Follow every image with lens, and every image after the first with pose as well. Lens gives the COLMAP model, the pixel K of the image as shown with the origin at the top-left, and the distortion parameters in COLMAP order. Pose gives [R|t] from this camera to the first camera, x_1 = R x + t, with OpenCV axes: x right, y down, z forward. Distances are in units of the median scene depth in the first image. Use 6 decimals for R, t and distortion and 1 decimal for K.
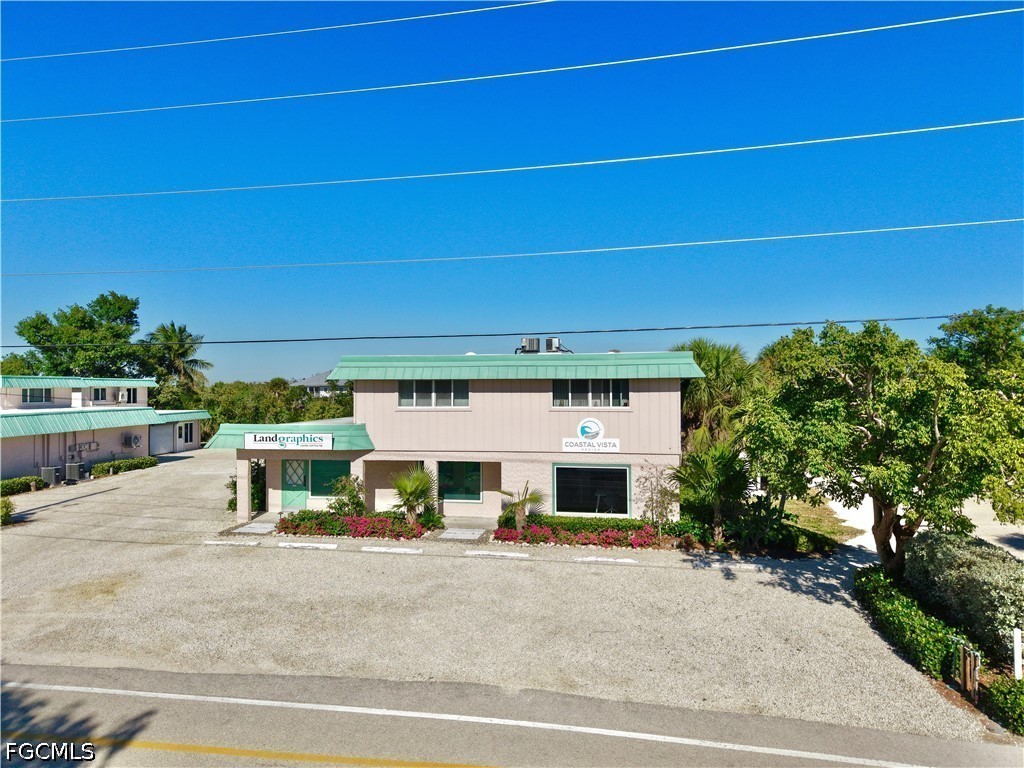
lens RADIAL K [[657.8, 0, 497.8], [0, 657.8, 382.7], [0, 0, 1]] dist [0.044933, -0.057317]
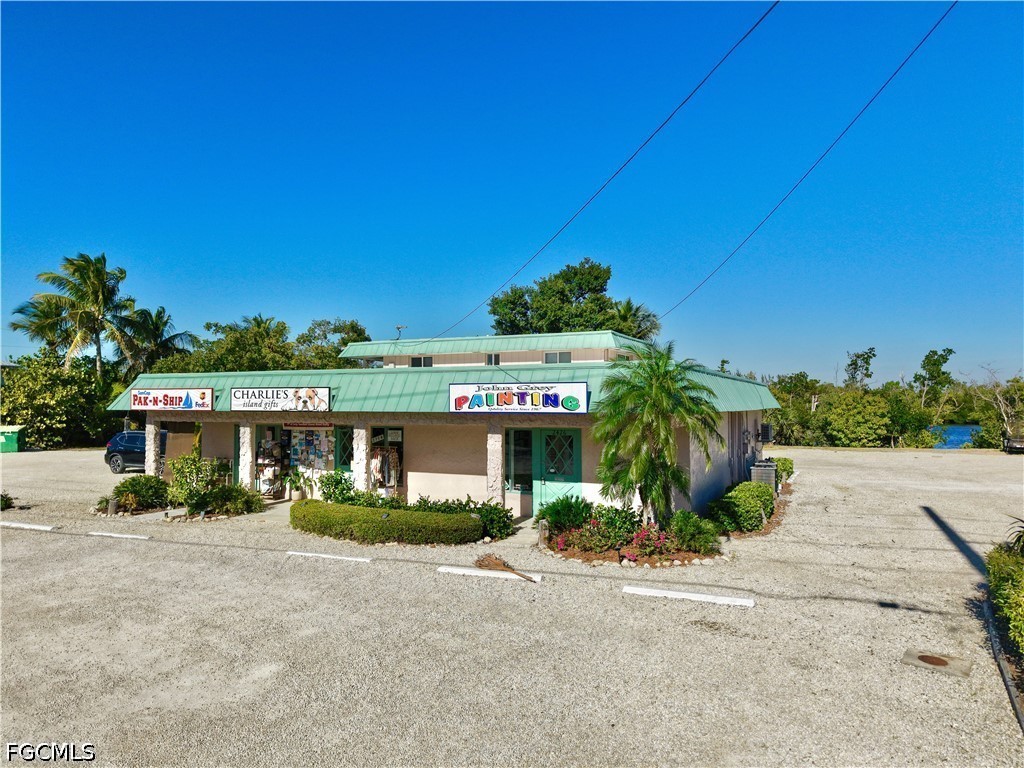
lens RADIAL K [[657.8, 0, 497.8], [0, 657.8, 382.7], [0, 0, 1]] dist [0.044933, -0.057317]
pose [[0.923283, -0.007622, -0.384044, -0.963732], [-0.001940, 0.999698, -0.024504, 0.100480], [0.384115, 0.023369, 0.922990, 0.511765]]
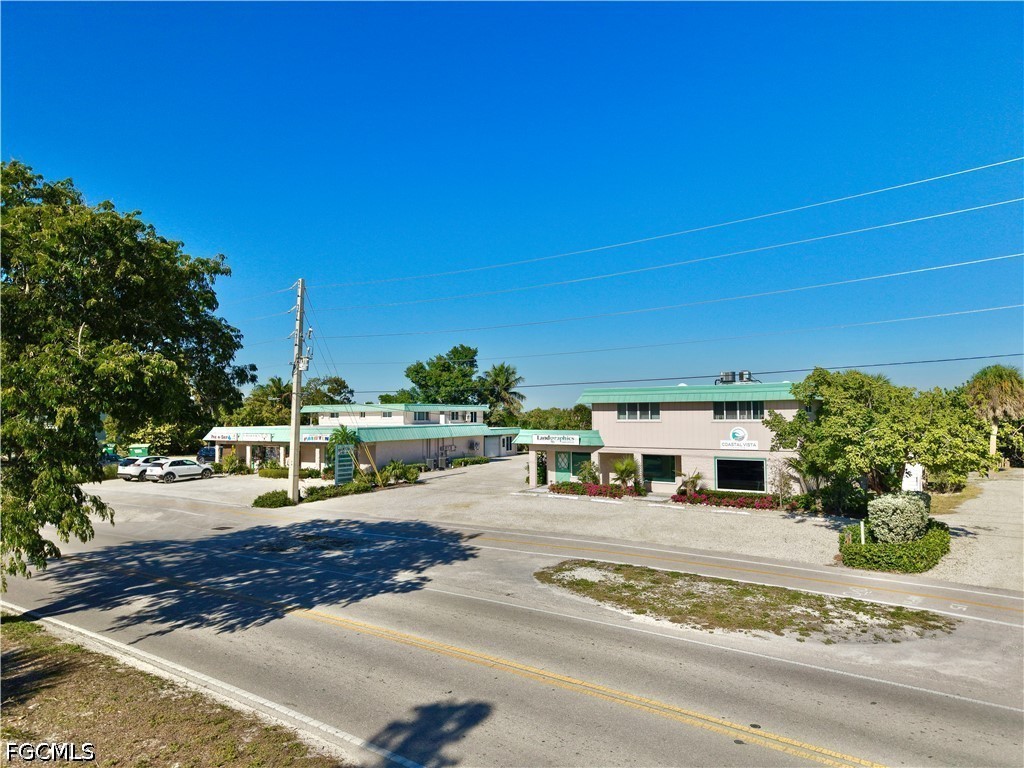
lens RADIAL K [[657.8, 0, 497.8], [0, 657.8, 382.7], [0, 0, 1]] dist [0.044933, -0.057317]
pose [[0.894139, -0.023930, -0.447149, 0.317277], [0.005876, 0.999112, -0.041720, 0.011426], [0.447750, 0.034676, 0.893486, -0.596870]]
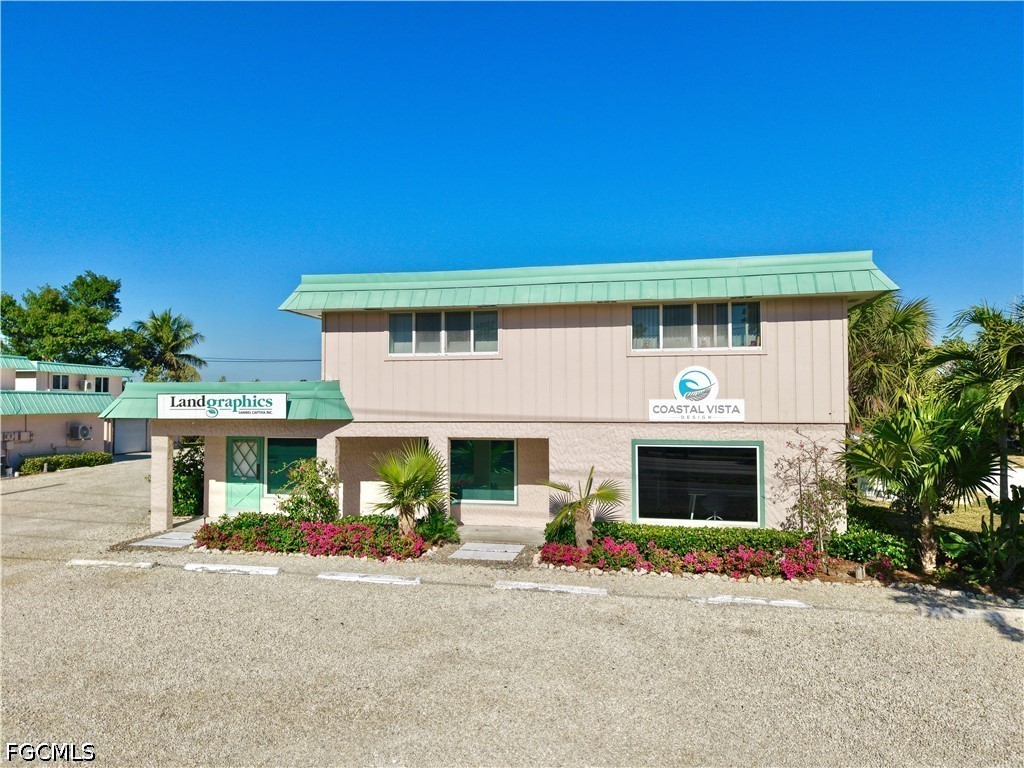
lens RADIAL K [[657.8, 0, 497.8], [0, 657.8, 382.7], [0, 0, 1]] dist [0.044933, -0.057317]
pose [[0.999500, 0.001427, -0.031582, -0.024224], [-0.002190, 0.999706, -0.024134, 0.081733], [0.031538, 0.024191, 0.999210, 0.360402]]
